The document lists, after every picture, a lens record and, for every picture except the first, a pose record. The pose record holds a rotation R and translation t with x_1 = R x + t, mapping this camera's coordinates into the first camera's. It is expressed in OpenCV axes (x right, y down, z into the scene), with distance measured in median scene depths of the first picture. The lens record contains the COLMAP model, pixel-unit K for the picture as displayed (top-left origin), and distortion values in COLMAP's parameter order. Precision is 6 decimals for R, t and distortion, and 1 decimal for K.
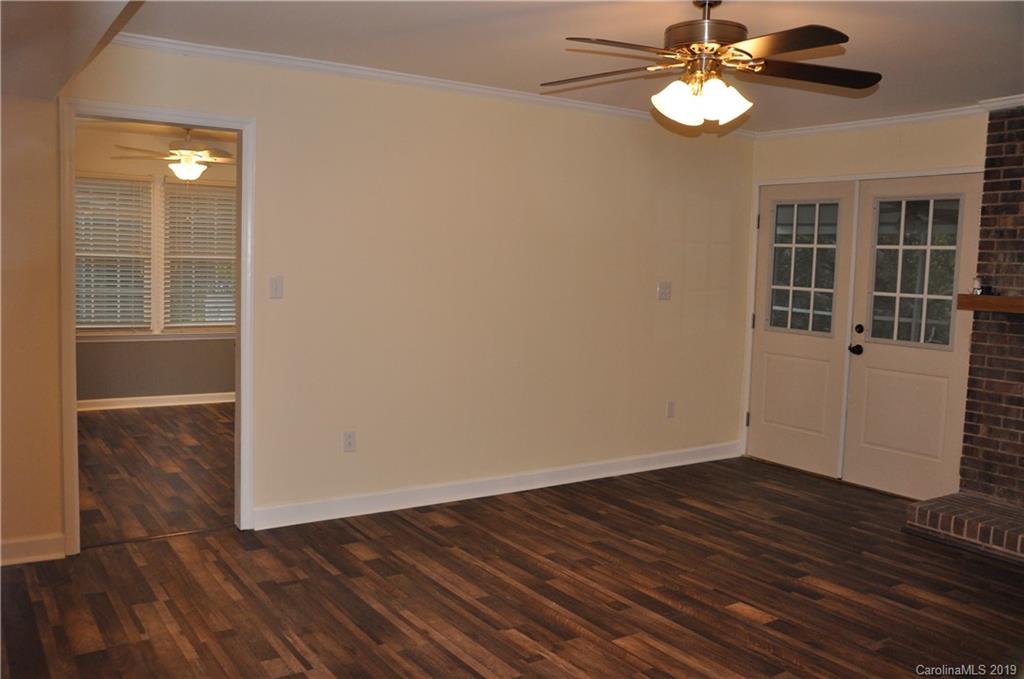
lens RADIAL K [[804.0, 0, 529.6], [0, 804.0, 340.2], [0, 0, 1]] dist [-0.137170, 0.125730]
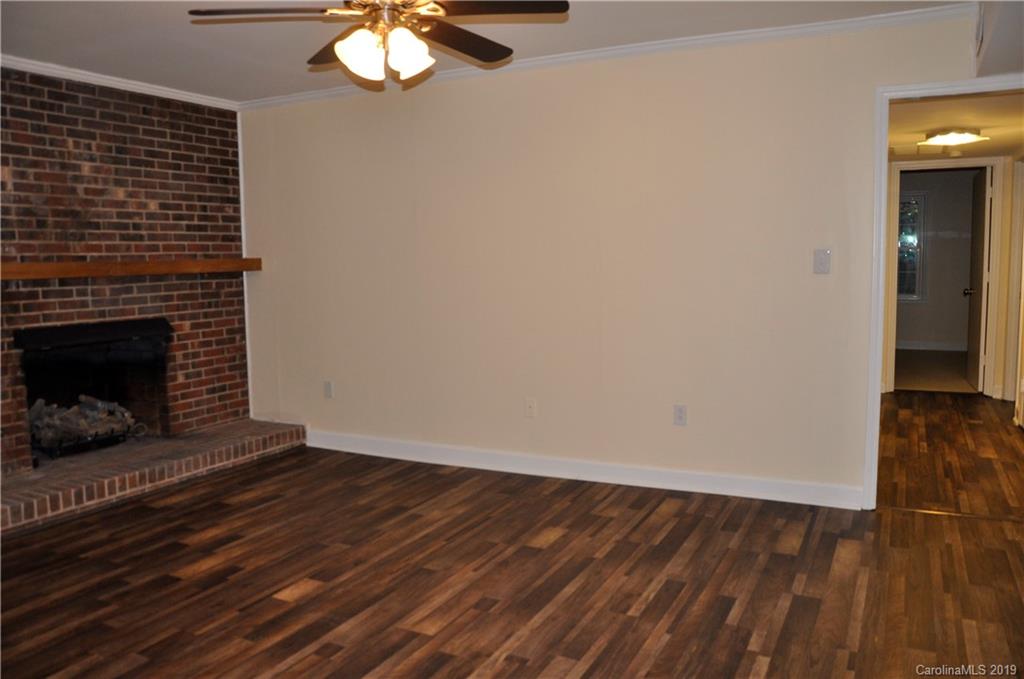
lens RADIAL K [[778.3, 0, 512.0], [0, 778.3, 339.5], [0, 0, 1]] dist [-0.146122, 0.115231]
pose [[-0.439873, -0.123978, 0.889461, -0.591705], [0.076867, 0.981593, 0.174833, -0.085562], [-0.894764, 0.145274, -0.422246, 1.090590]]
